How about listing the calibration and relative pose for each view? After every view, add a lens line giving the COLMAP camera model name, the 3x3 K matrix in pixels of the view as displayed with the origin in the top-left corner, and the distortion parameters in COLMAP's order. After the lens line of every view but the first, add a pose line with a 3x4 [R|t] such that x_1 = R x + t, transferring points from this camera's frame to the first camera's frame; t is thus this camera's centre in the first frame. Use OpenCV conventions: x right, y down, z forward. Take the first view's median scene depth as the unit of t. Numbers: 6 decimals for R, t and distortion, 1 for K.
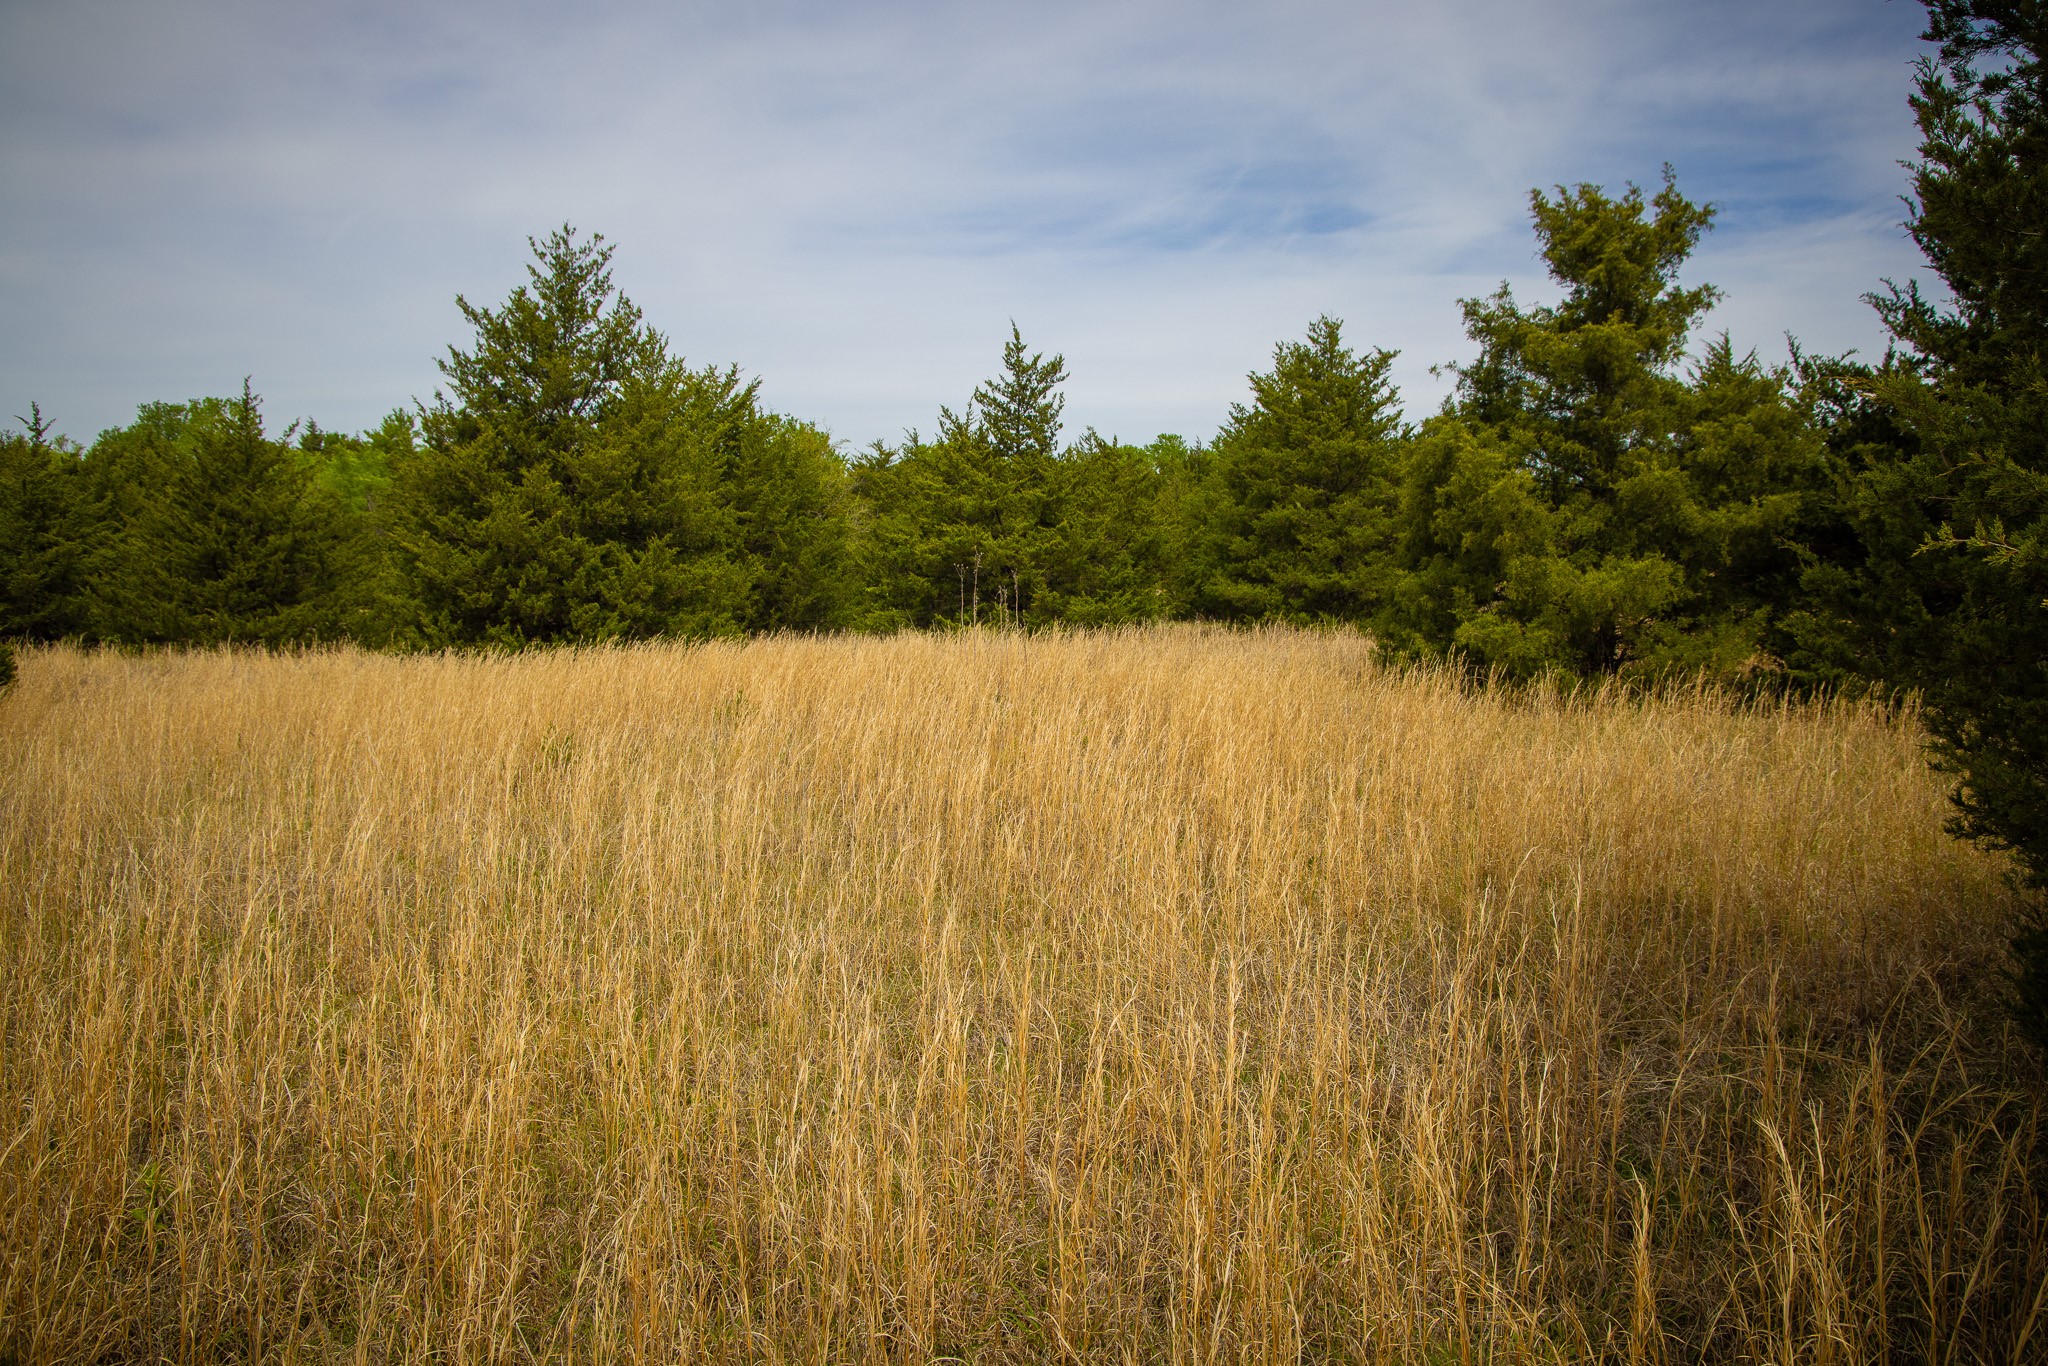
lens RADIAL K [[1441.9, 0, 1037.9], [0, 1441.9, 687.5], [0, 0, 1]] dist [-0.093252, 0.070048]
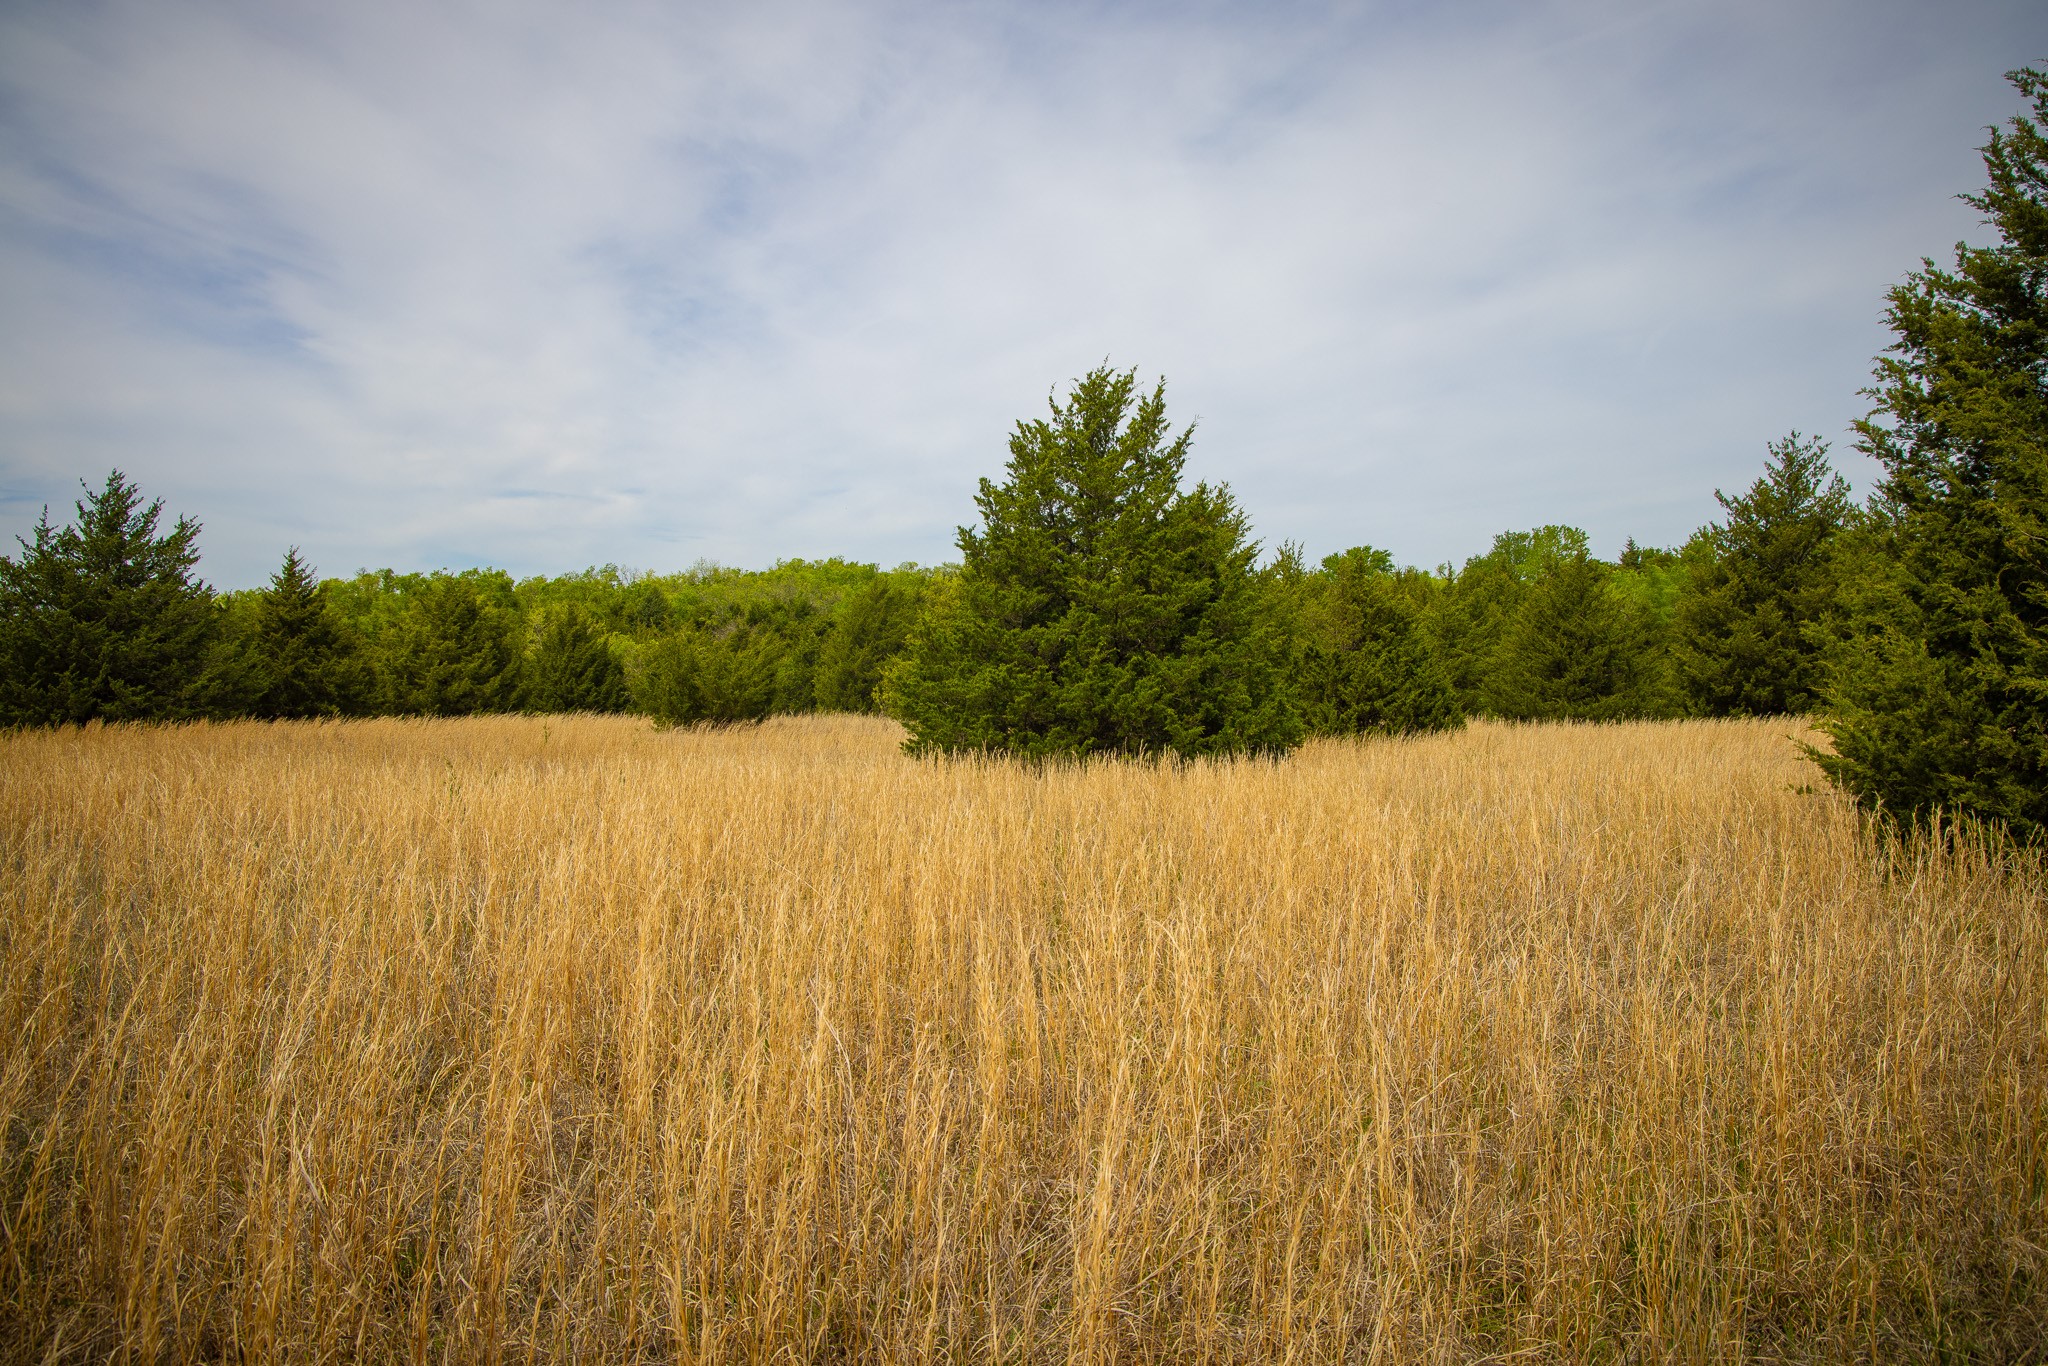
lens RADIAL K [[1441.9, 0, 1037.9], [0, 1441.9, 687.5], [0, 0, 1]] dist [-0.093252, 0.070048]
pose [[0.645714, -0.002658, -0.763575, 0.263242], [-0.049771, 0.997721, -0.045562, 0.036828], [0.761955, 0.067424, 0.644110, -0.487837]]
